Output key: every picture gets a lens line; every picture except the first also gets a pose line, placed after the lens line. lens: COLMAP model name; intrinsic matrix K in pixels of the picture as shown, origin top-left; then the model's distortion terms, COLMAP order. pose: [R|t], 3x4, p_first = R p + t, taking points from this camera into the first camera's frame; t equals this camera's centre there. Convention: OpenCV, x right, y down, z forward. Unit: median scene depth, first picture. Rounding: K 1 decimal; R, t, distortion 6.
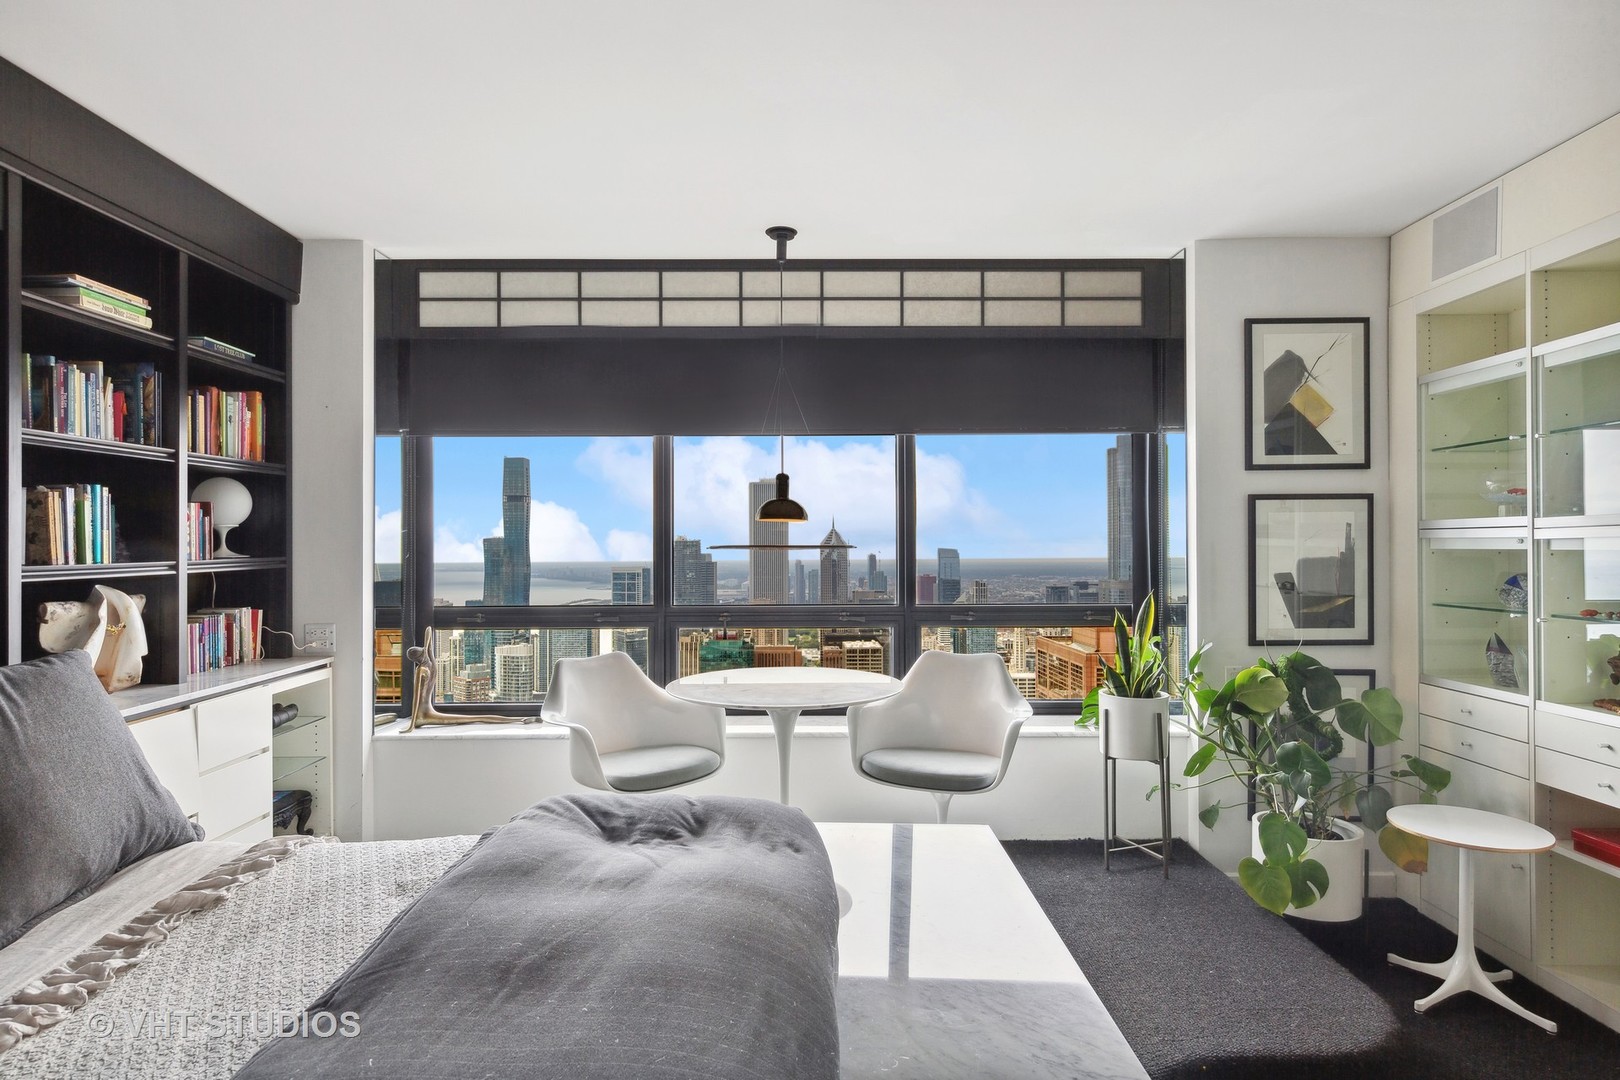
lens RADIAL K [[918.0, 0, 831.6], [0, 918.0, 554.3], [0, 0, 1]] dist [0.000760, 0.002082]
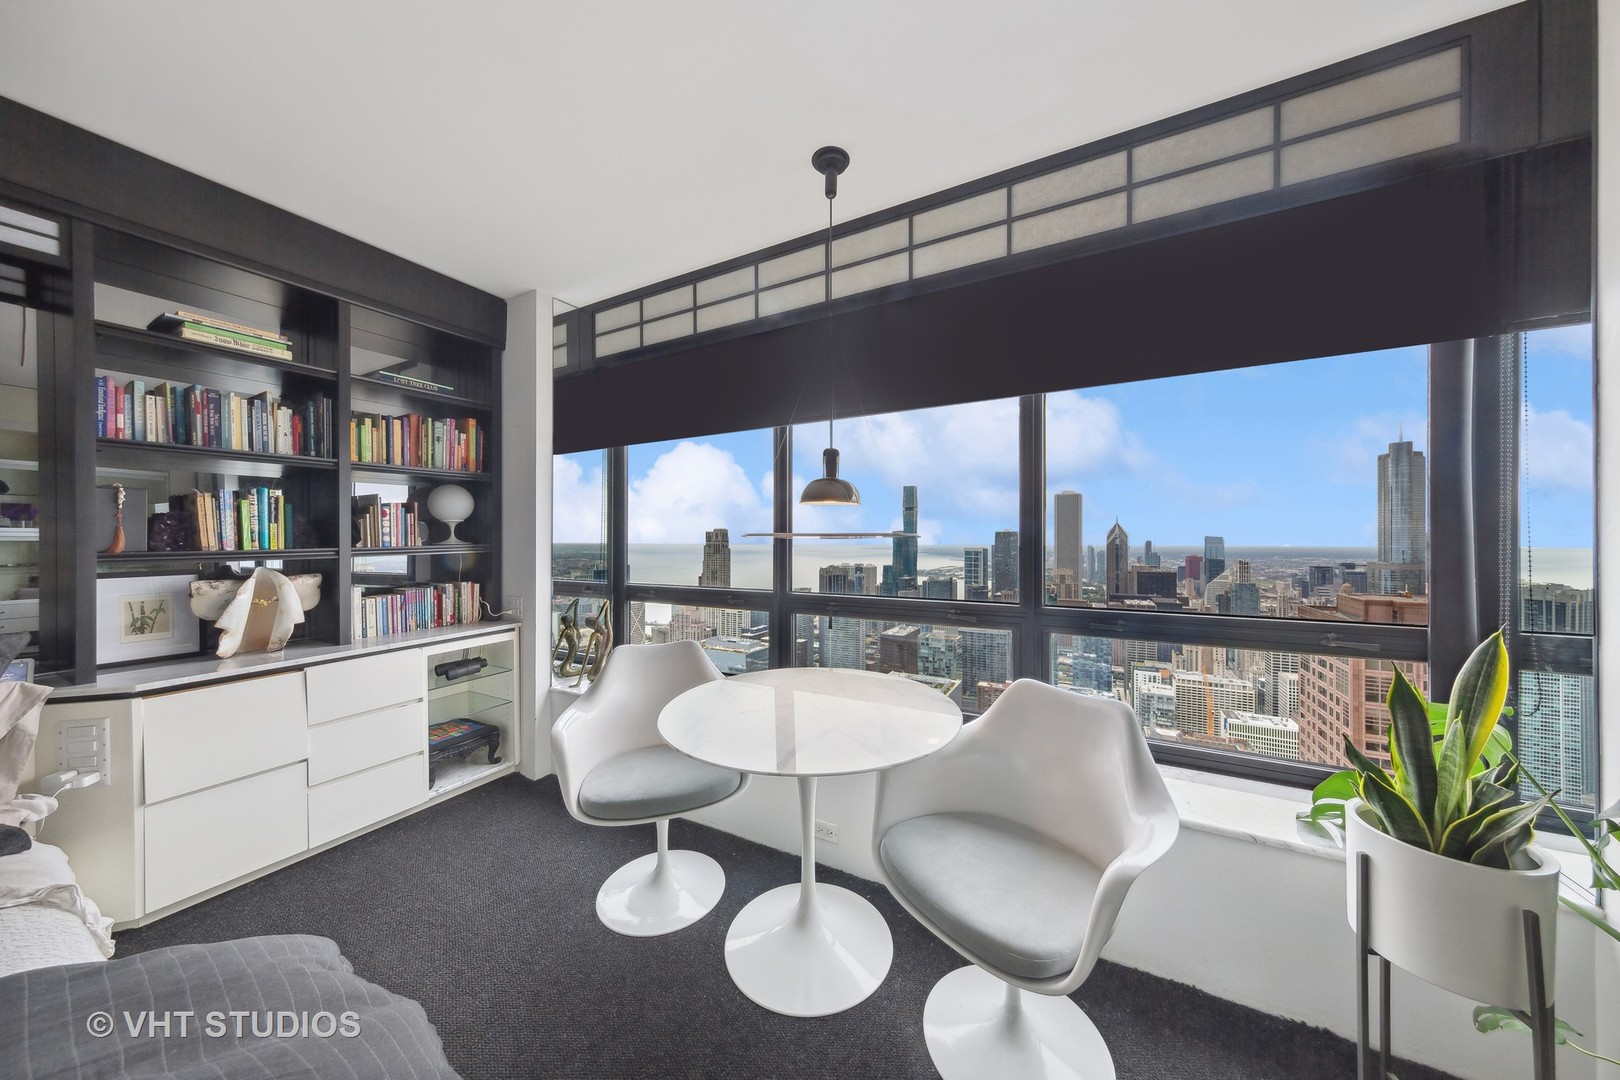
lens RADIAL K [[529.8, 0, 812.3], [0, 529.8, 541.8], [0, 0, 1]] dist [0.004480, -0.000432]
pose [[0.866123, 0.004674, -0.499808, 0.173306], [-0.002730, 0.999986, 0.004620, -0.004714], [0.499823, -0.002637, 0.866124, 0.566456]]
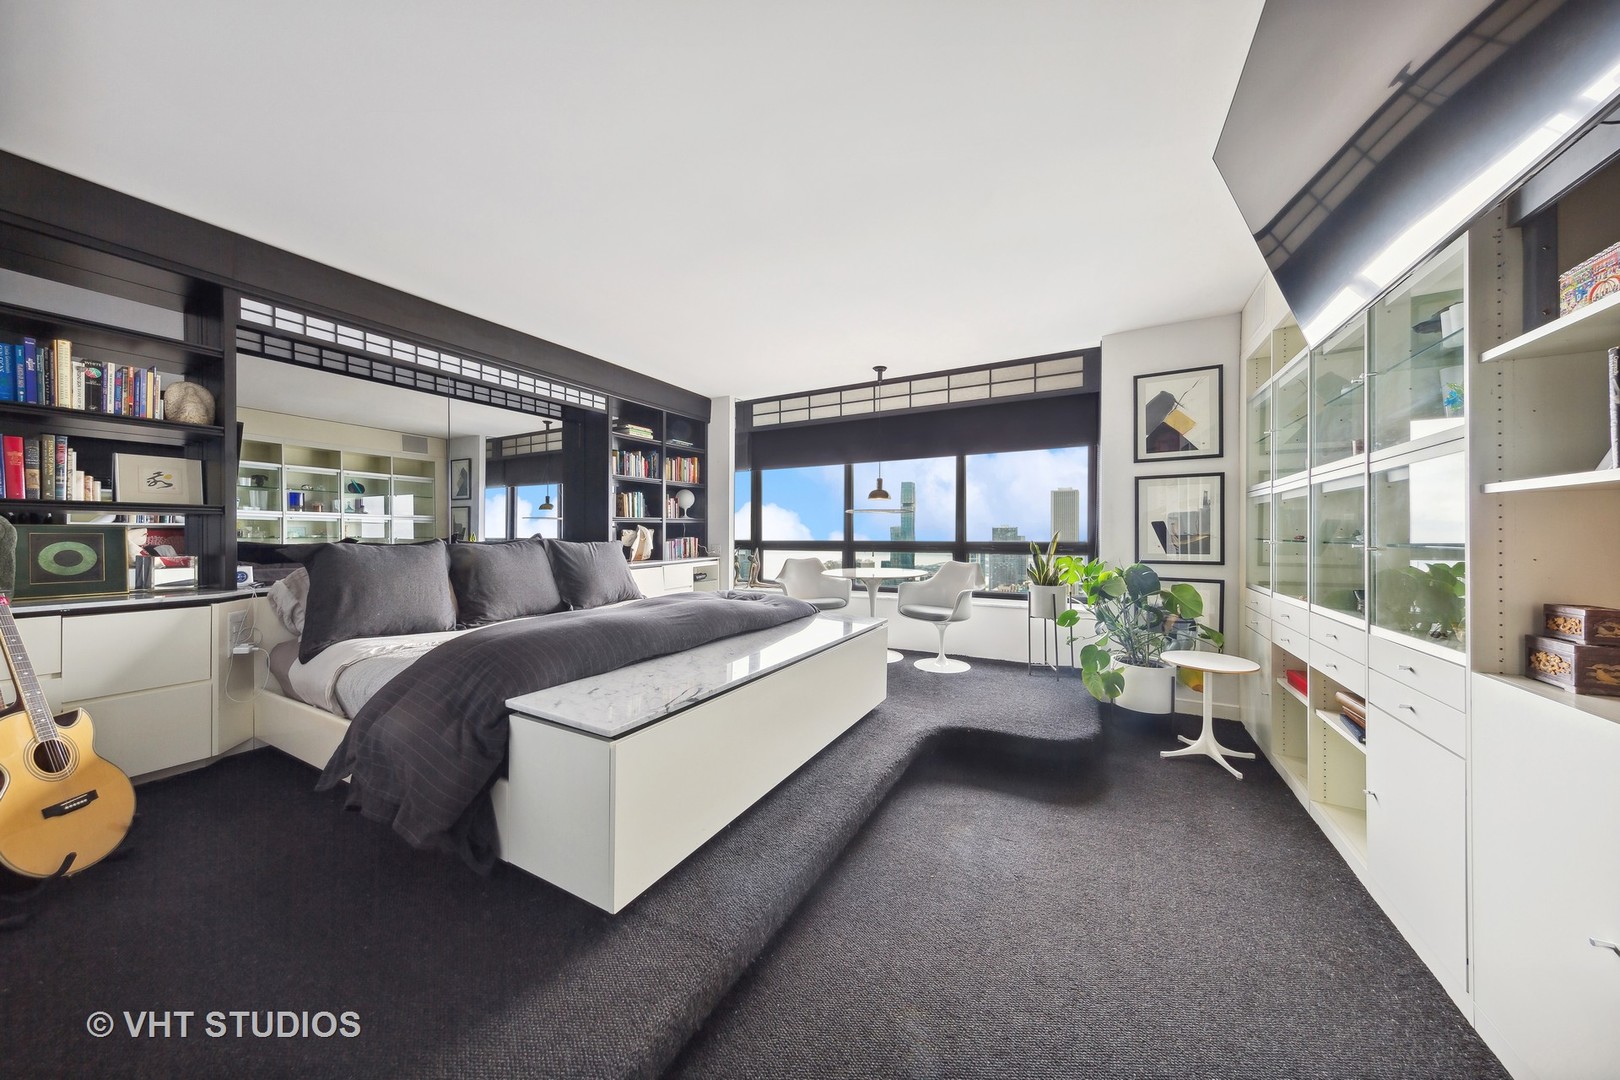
lens RADIAL K [[529.8, 0, 809.5], [0, 529.8, 539.9], [0, 0, 1]] dist [0.004480, -0.000432]
pose [[0.870644, 0.007372, -0.491858, 0.422987], [-0.003623, 0.999957, 0.008575, 0.049813], [0.491900, -0.005684, 0.870633, -0.189702]]
